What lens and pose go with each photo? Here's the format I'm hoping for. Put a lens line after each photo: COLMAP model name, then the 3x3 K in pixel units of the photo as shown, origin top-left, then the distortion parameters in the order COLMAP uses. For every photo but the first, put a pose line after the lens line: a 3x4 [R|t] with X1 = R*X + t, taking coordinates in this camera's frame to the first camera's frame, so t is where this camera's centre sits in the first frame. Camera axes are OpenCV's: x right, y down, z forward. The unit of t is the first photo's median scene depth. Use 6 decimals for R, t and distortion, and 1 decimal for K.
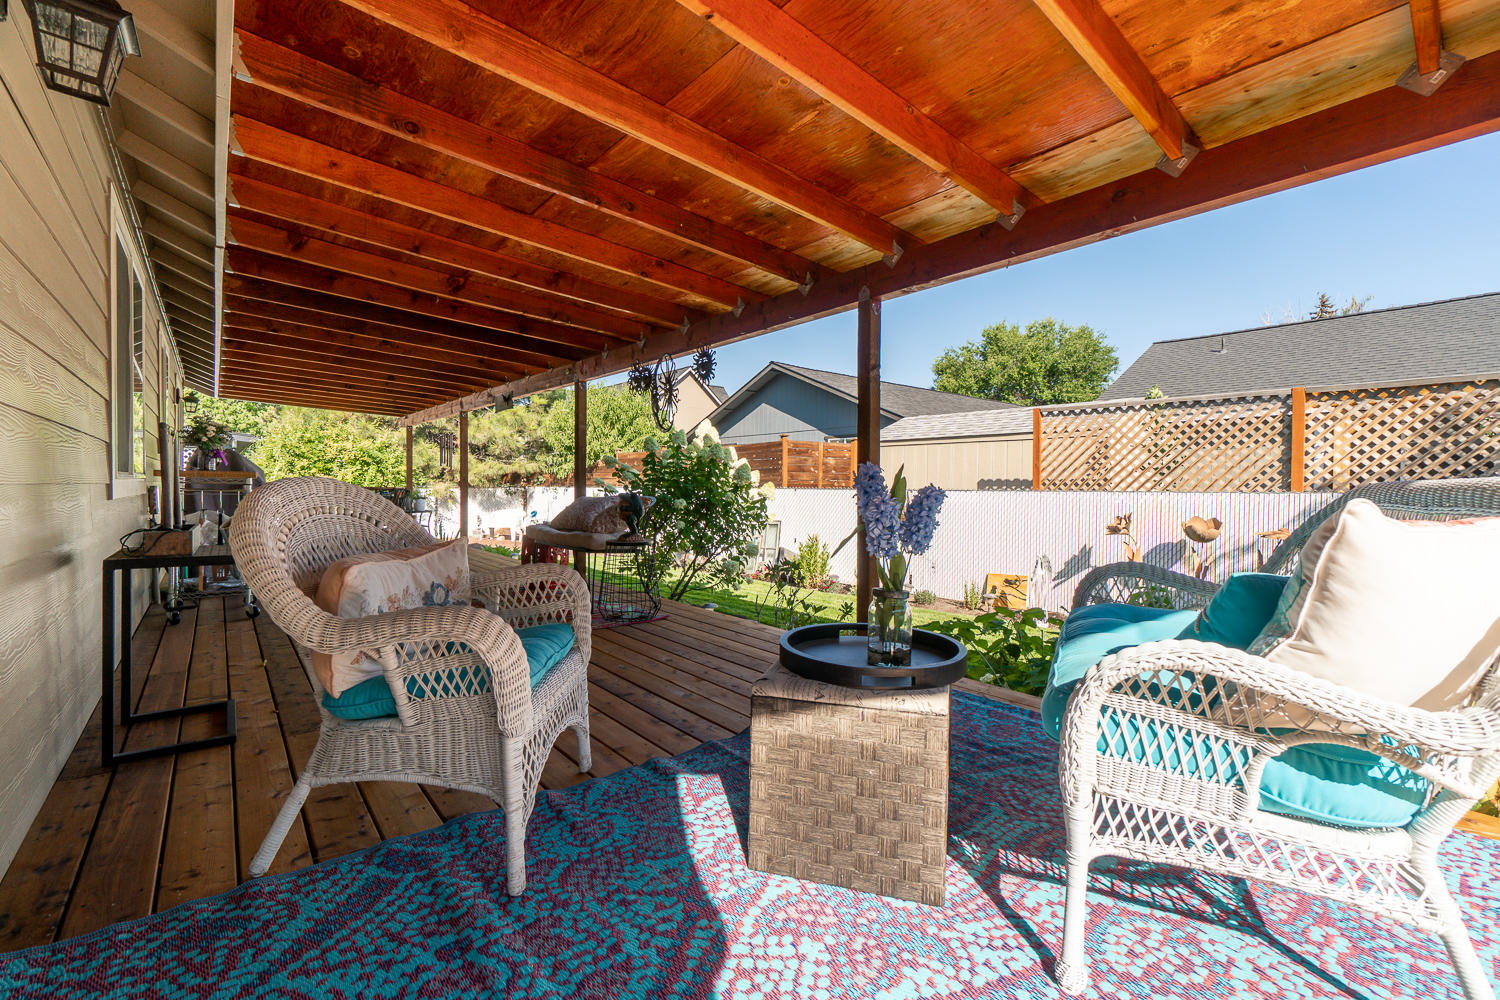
lens RADIAL K [[638.5, 0, 749.7], [0, 638.5, 496.9], [0, 0, 1]] dist [-0.003407, -0.000038]
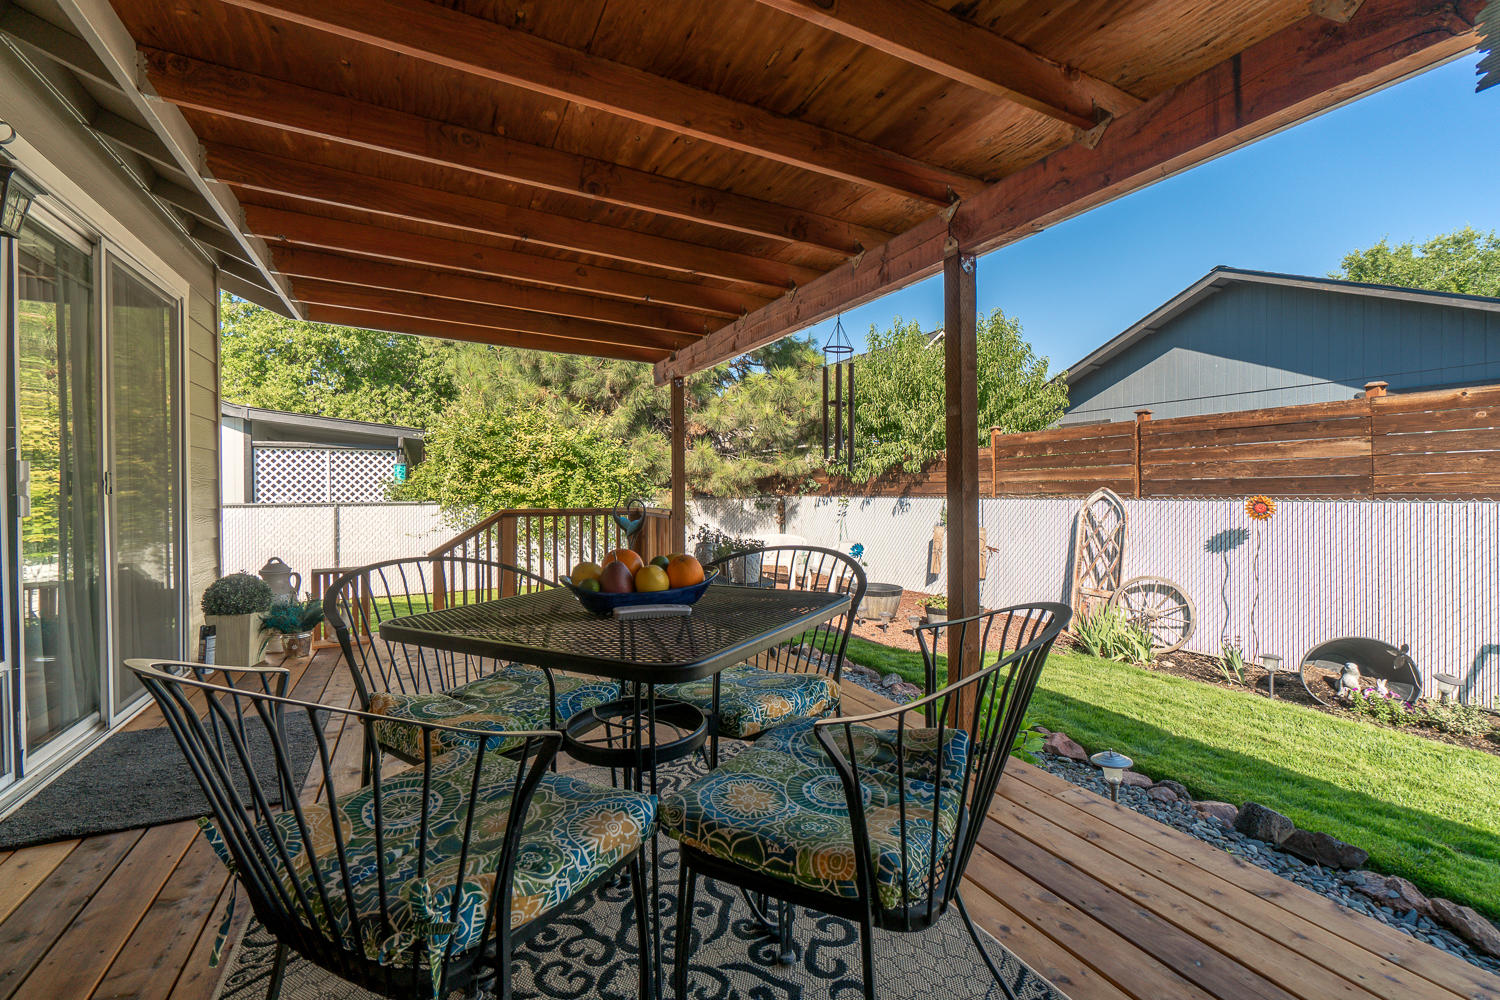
lens RADIAL K [[638.5, 0, 749.7], [0, 638.5, 496.9], [0, 0, 1]] dist [-0.003407, -0.000038]
pose [[0.973030, -0.012097, -0.230362, -0.273935], [0.011845, 0.999927, -0.002475, -0.016418], [0.230375, -0.000321, 0.973102, 0.408719]]
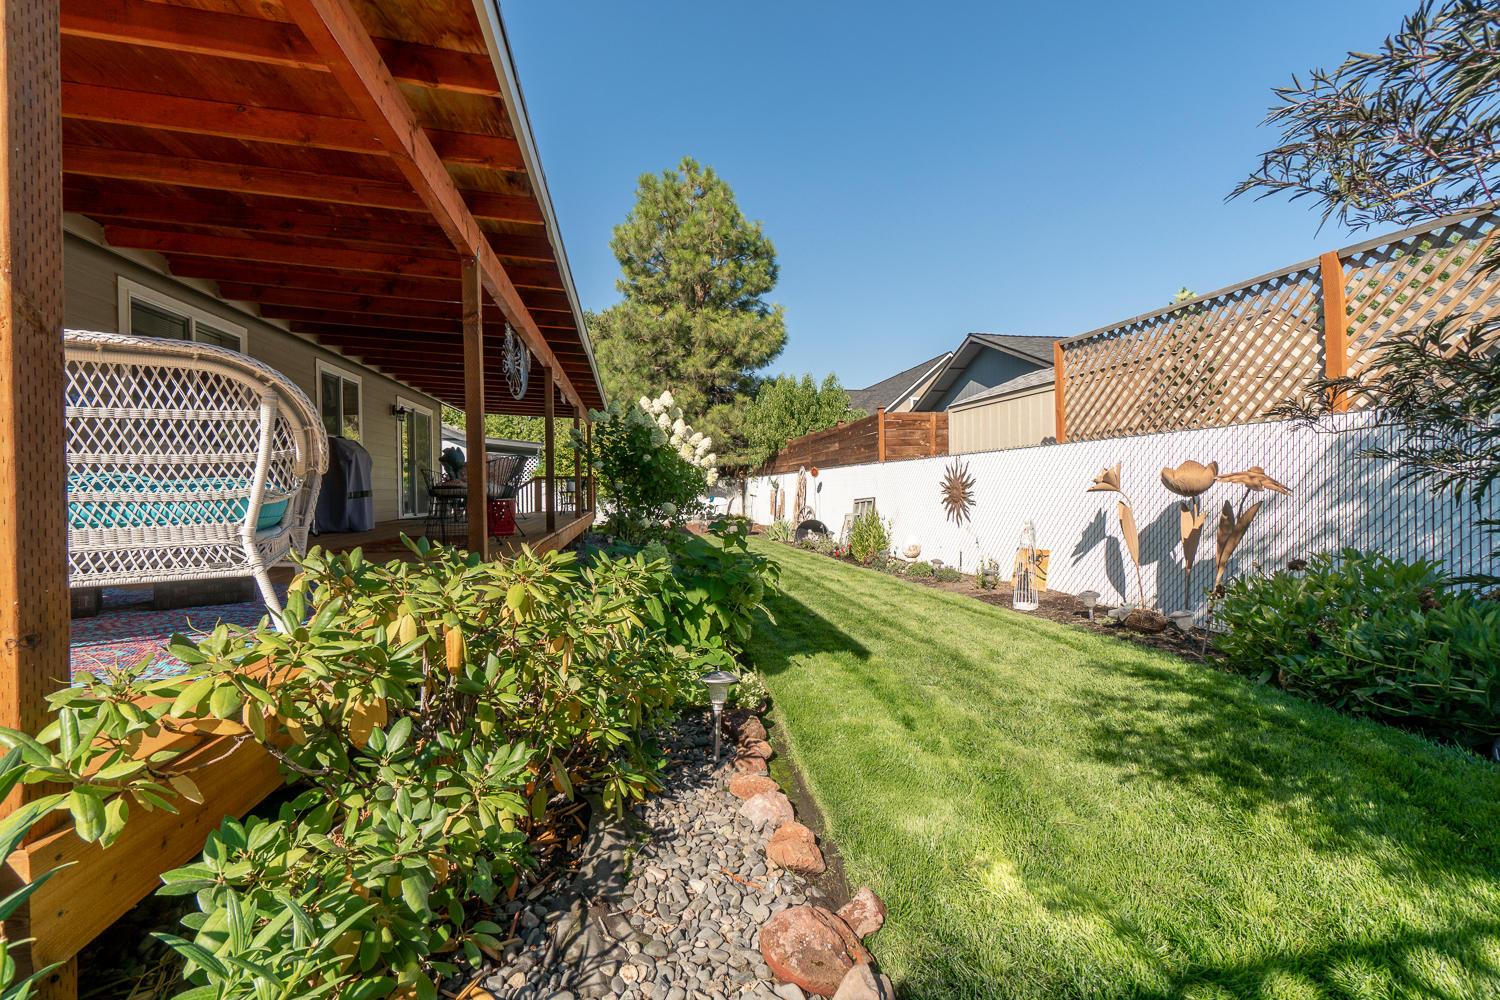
lens RADIAL K [[638.5, 0, 749.7], [0, 638.5, 496.9], [0, 0, 1]] dist [-0.003407, -0.000038]
pose [[0.866474, -0.012515, -0.499065, 0.247178], [0.011303, 0.999921, -0.005452, 0.027418], [0.499094, -0.000917, 0.866547, 0.052302]]
